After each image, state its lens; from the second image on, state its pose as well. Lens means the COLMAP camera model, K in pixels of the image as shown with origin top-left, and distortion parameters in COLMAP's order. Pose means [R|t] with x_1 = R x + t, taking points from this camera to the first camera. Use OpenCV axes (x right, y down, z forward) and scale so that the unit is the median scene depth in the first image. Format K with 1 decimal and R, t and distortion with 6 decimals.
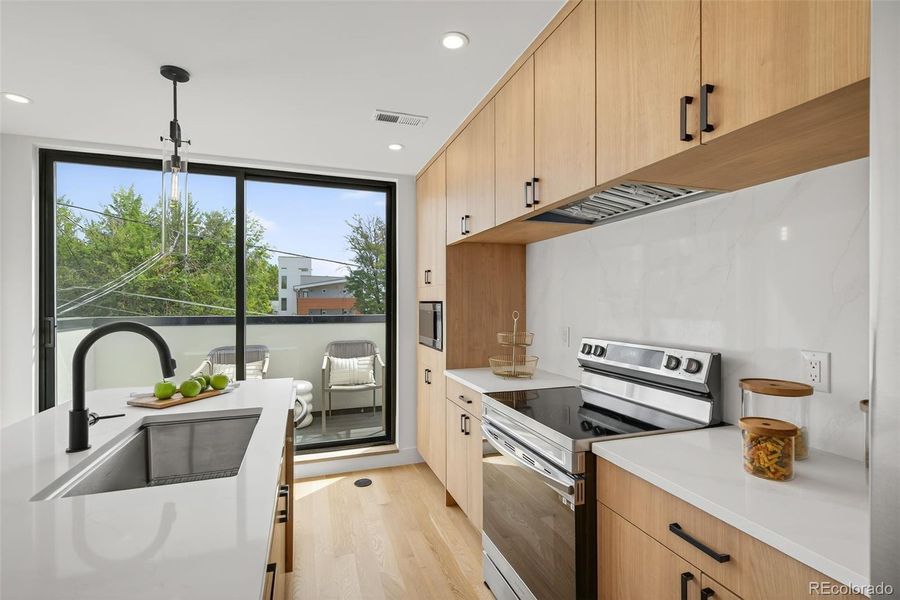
lens RADIAL K [[413.4, 0, 434.9], [0, 413.4, 301.2], [0, 0, 1]] dist [0.028079, -0.017810]
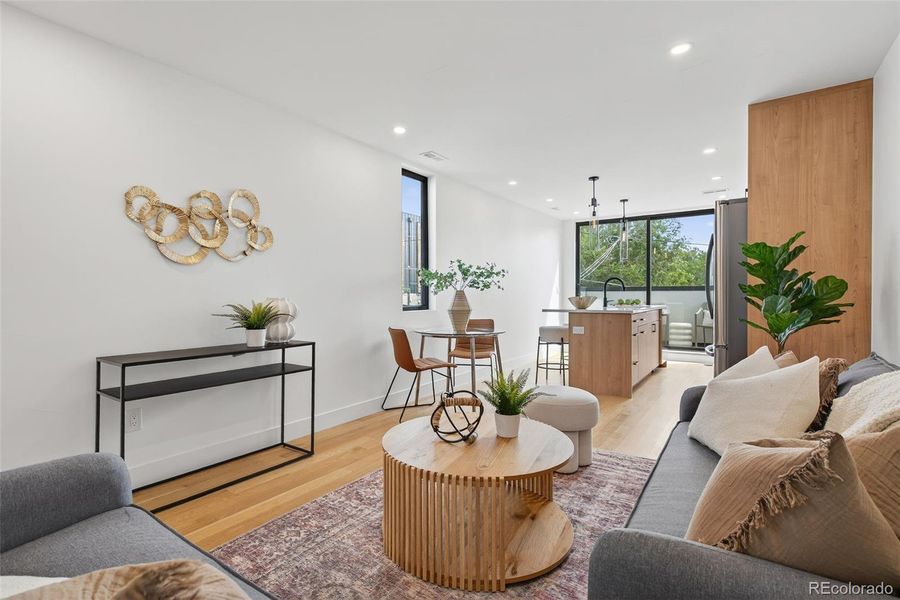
lens RADIAL K [[442.2, 0, 427.8], [0, 442.2, 297.5], [0, 0, 1]] dist [-0.000083, 0.000207]
pose [[0.588902, 0.004539, -0.808191, 0.660376], [0.003489, 0.999961, 0.008158, 0.080845], [0.808197, -0.007624, 0.588863, -1.188499]]
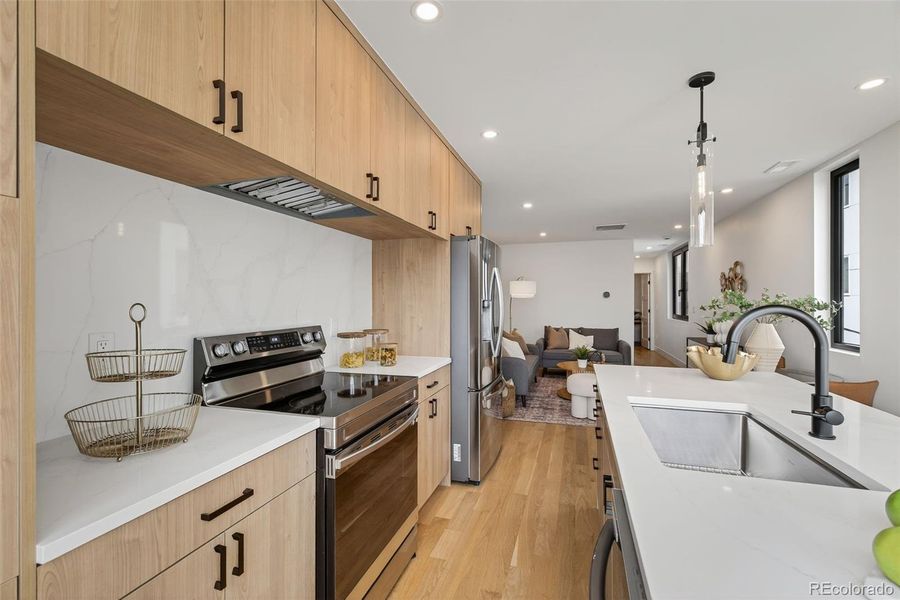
lens RADIAL K [[383.8, 0, 450.0], [0, 383.8, 300.0], [0, 0, 1]] dist [-0.001393, 0.000140]
pose [[-0.808161, 0.006807, 0.588923, -0.264055], [0.003524, 0.999971, -0.006722, 0.020462], [-0.588952, -0.003356, -0.808161, 0.840642]]
